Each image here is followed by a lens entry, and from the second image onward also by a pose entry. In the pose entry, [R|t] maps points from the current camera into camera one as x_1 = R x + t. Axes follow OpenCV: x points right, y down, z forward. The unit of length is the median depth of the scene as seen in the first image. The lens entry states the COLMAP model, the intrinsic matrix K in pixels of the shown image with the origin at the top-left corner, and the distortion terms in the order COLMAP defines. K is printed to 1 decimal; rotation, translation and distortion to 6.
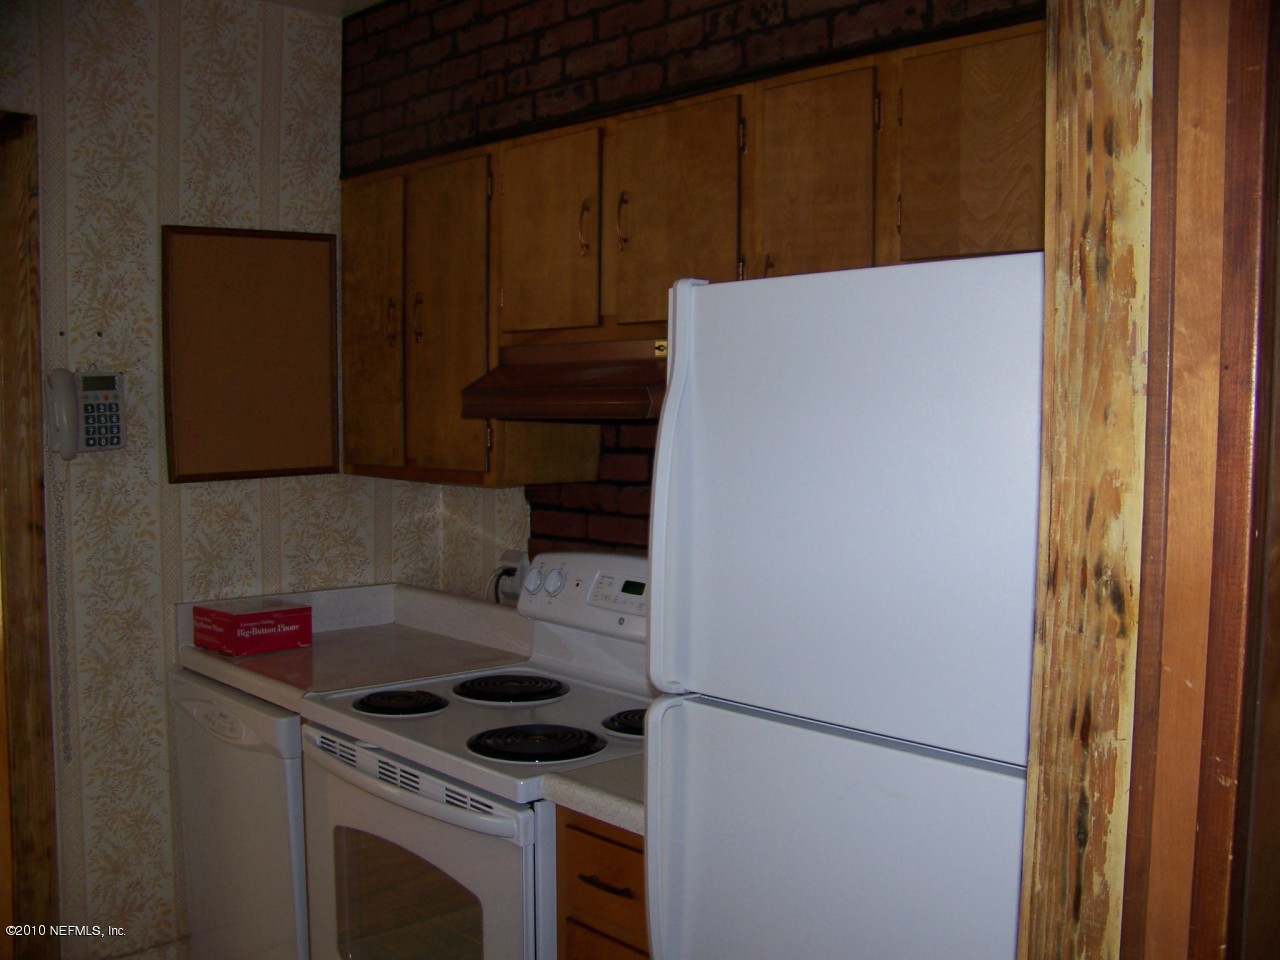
lens RADIAL K [[1329.8, 0, 670.1], [0, 1329.8, 492.5], [0, 0, 1]] dist [-0.247766, 0.318711]
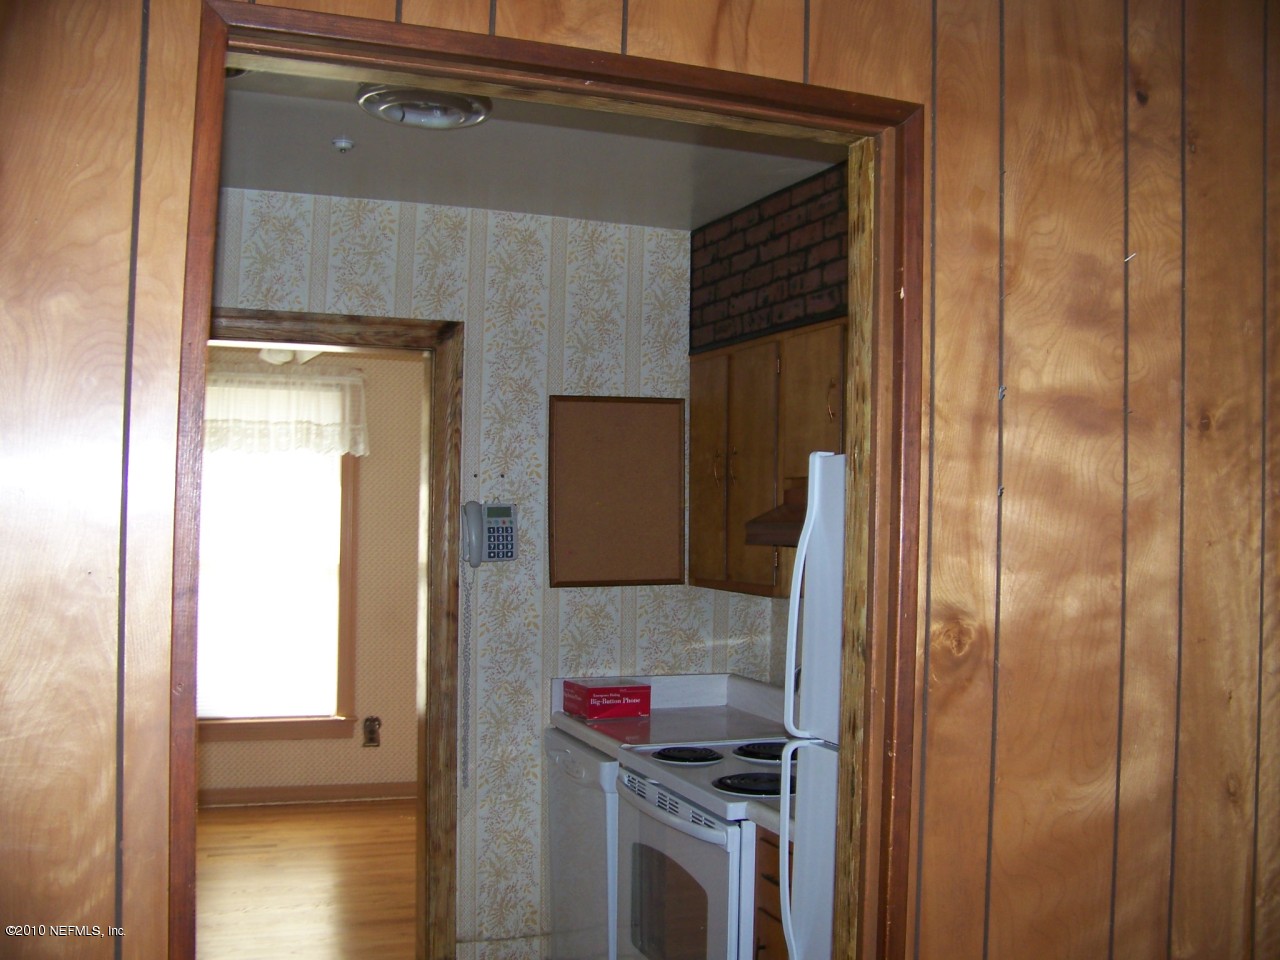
lens RADIAL K [[1329.8, 0, 670.1], [0, 1329.8, 492.5], [0, 0, 1]] dist [-0.247766, 0.318711]
pose [[0.931213, 0.002119, -0.364470, 0.233510], [-0.035872, 0.995661, -0.085863, 0.008632], [0.362706, 0.093031, 0.927248, -0.242305]]
